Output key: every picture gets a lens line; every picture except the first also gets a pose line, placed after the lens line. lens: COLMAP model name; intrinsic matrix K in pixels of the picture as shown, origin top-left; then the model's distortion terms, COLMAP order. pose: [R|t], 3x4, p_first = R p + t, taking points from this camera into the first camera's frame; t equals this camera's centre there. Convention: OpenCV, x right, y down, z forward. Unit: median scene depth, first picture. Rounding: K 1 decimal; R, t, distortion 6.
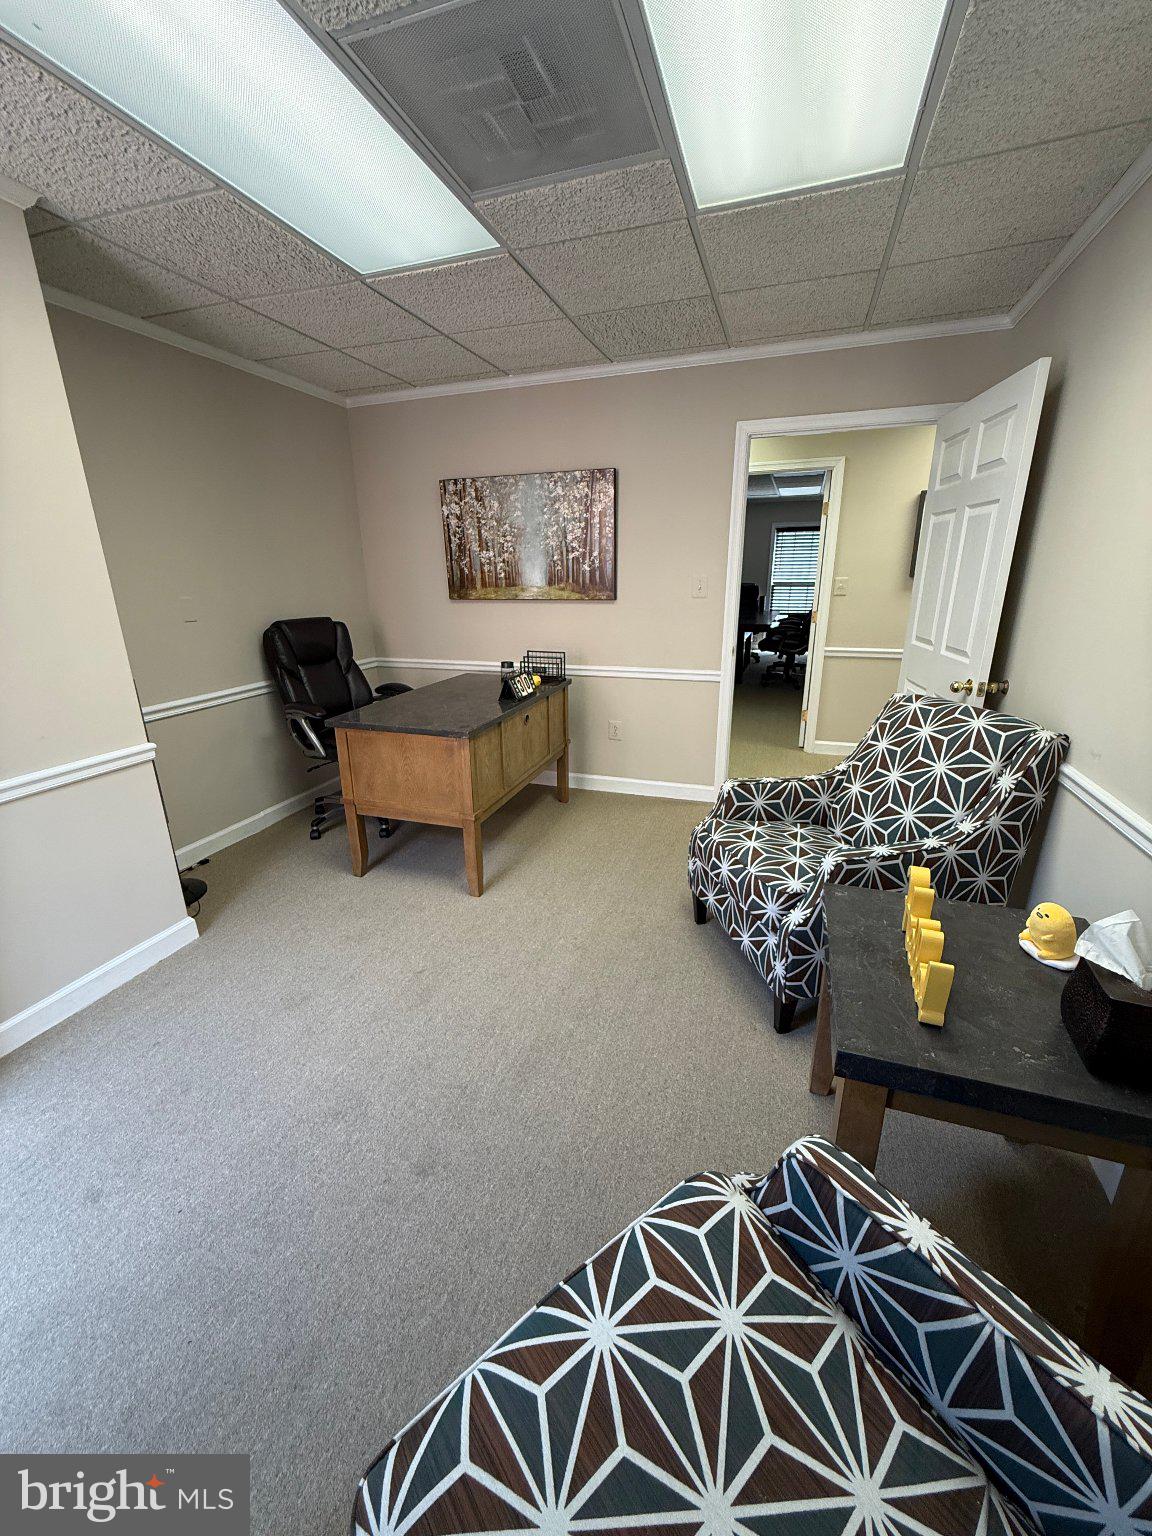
lens RADIAL K [[610.4, 0, 578.9], [0, 610.4, 764.8], [0, 0, 1]] dist [-0.000983, 0.000551]
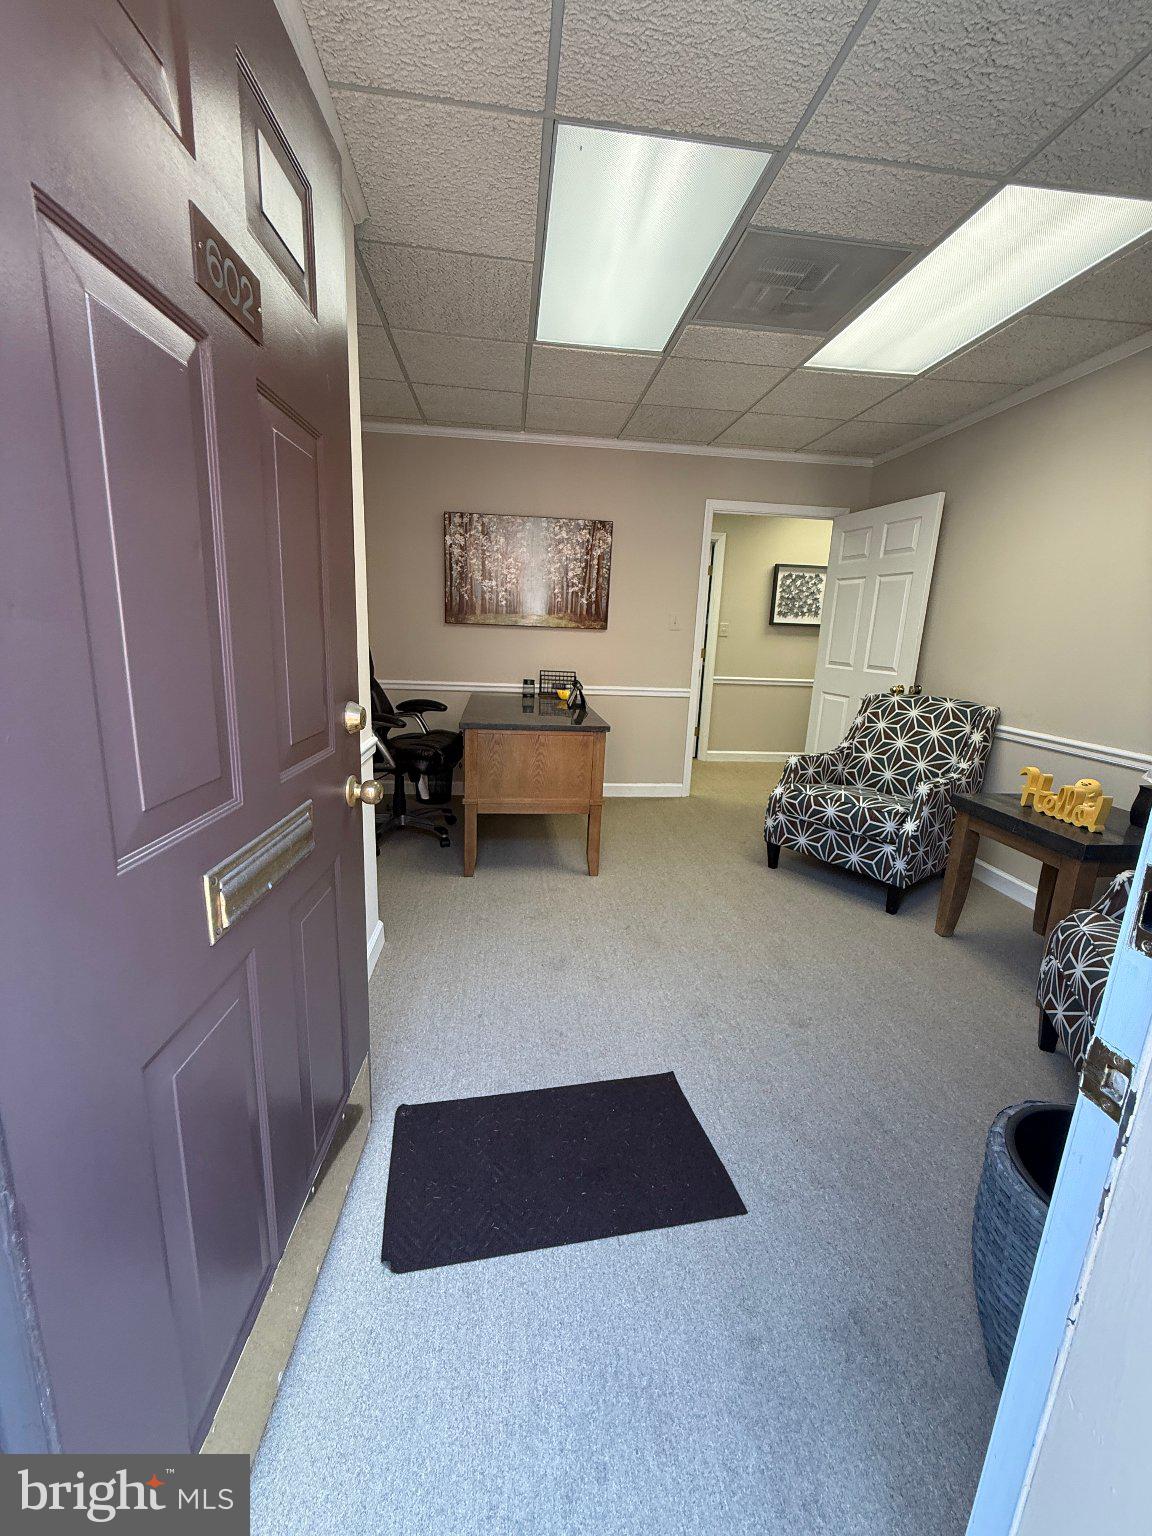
lens RADIAL K [[610.4, 0, 574.6], [0, 610.4, 766.7], [0, 0, 1]] dist [-0.000983, 0.000551]
pose [[0.903549, -0.048026, 0.425786, -0.751301], [0.081775, 0.994762, -0.061331, 0.090210], [-0.420610, 0.090234, 0.902743, -0.024763]]
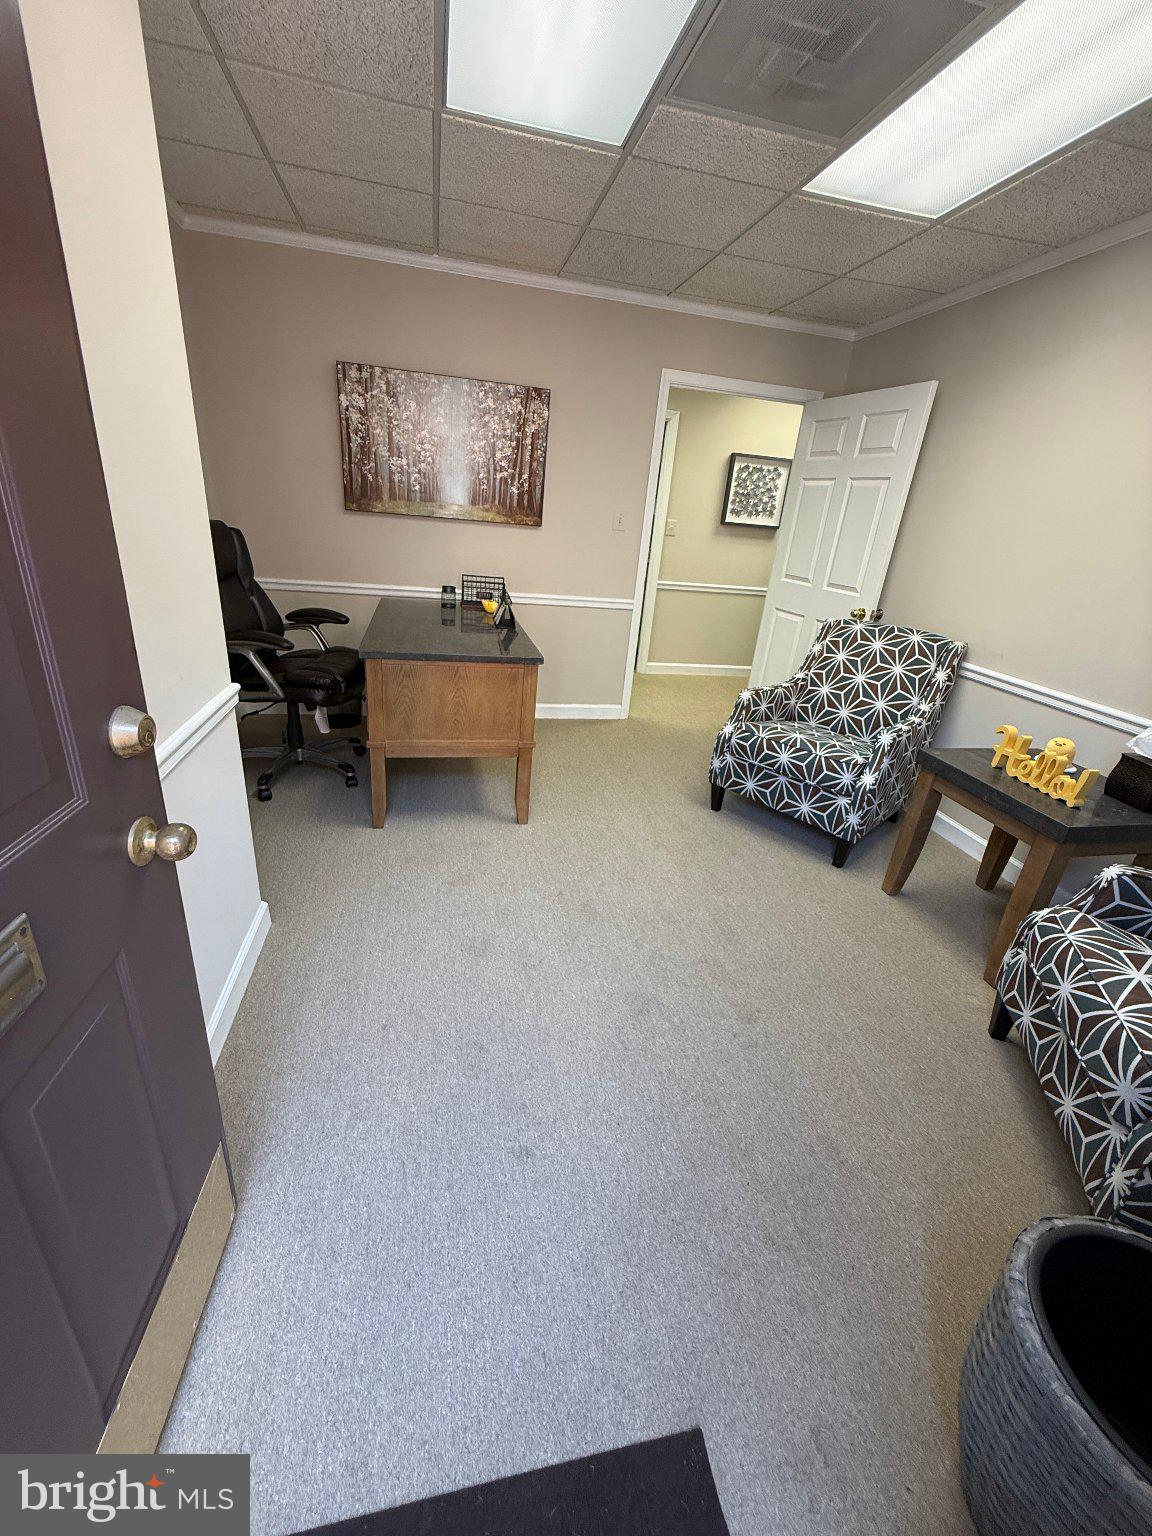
lens RADIAL K [[610.4, 0, 574.2], [0, 610.4, 765.3], [0, 0, 1]] dist [-0.000983, 0.000551]
pose [[0.853164, -0.120762, 0.507472, -0.667263], [0.065343, 0.989913, 0.125712, -0.002057], [-0.517534, -0.074093, 0.852449, 0.115527]]
